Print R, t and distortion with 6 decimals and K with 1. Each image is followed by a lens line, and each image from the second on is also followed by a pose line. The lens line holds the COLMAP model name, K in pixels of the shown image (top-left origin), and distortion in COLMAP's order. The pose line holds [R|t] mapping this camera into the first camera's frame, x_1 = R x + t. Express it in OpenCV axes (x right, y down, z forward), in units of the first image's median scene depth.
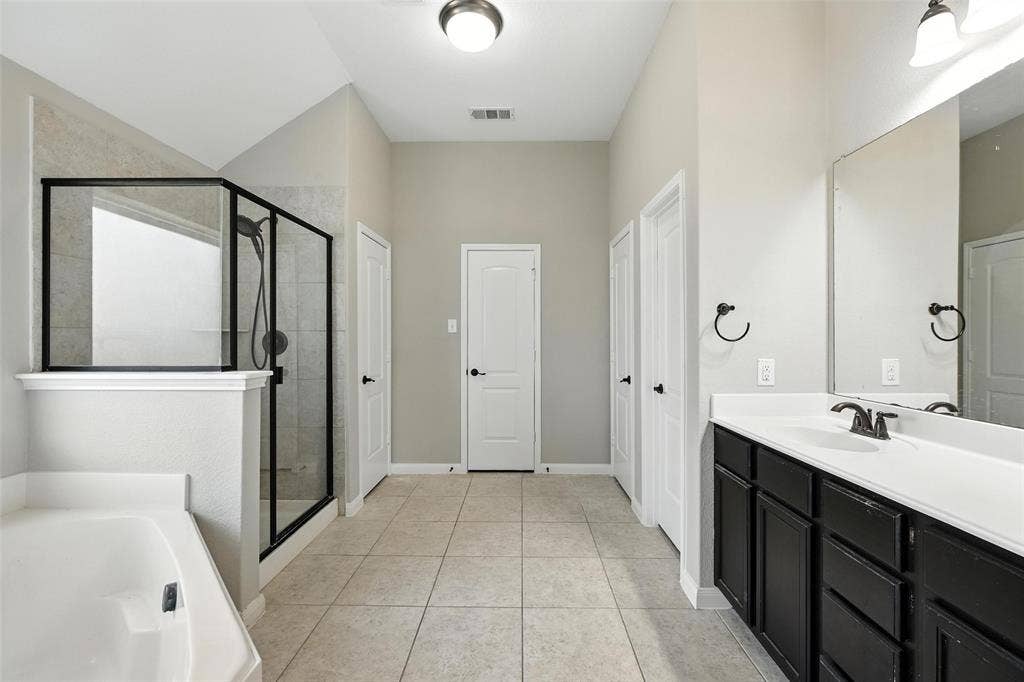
lens RADIAL K [[412.6, 0, 515.6], [0, 412.6, 338.3], [0, 0, 1]] dist [-0.011457, -0.000224]
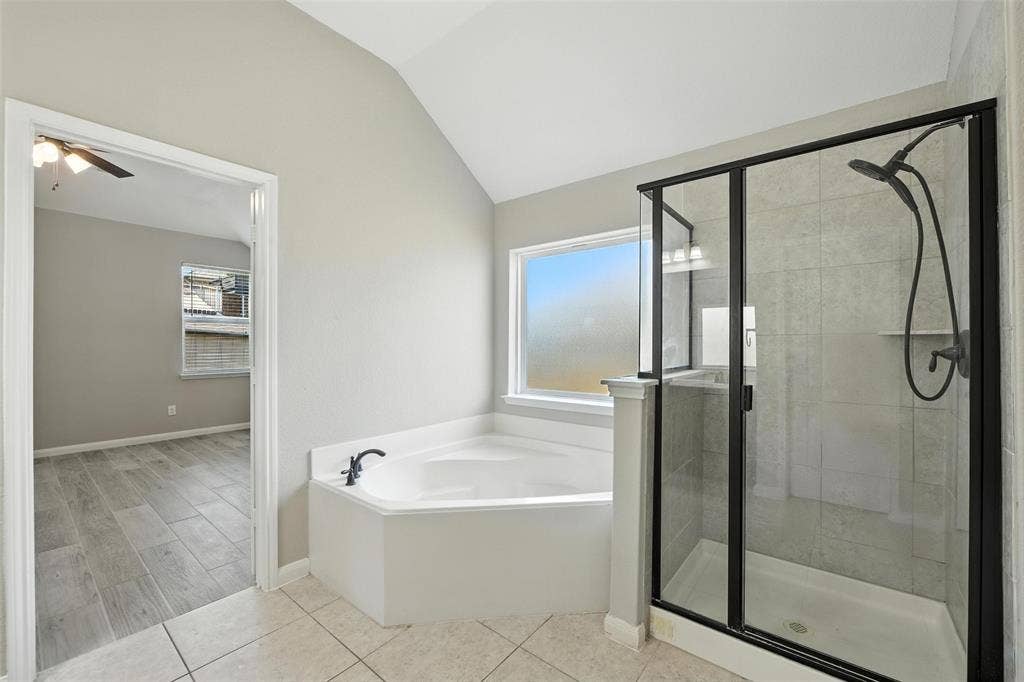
lens RADIAL K [[412.6, 0, 510.8], [0, 412.6, 341.4], [0, 0, 1]] dist [-0.011457, -0.000224]
pose [[-0.628529, -0.002186, -0.777783, 0.181955], [-0.005683, 0.999982, 0.001782, -0.000432], [0.777766, 0.005540, -0.628530, 1.094138]]
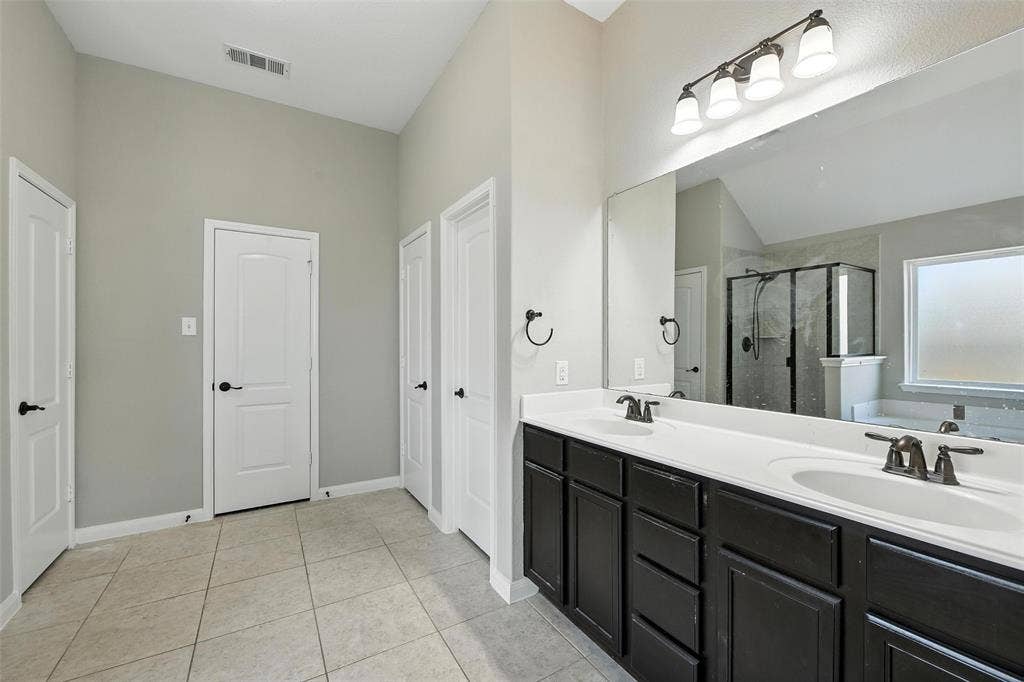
lens RADIAL K [[412.6, 0, 517.0], [0, 412.6, 341.1], [0, 0, 1]] dist [-0.011457, -0.000224]
pose [[0.844672, 0.001106, 0.535283, -0.092007], [0.000922, 0.999993, -0.003521, -0.000203], [-0.535283, 0.003468, 0.844665, 0.103752]]
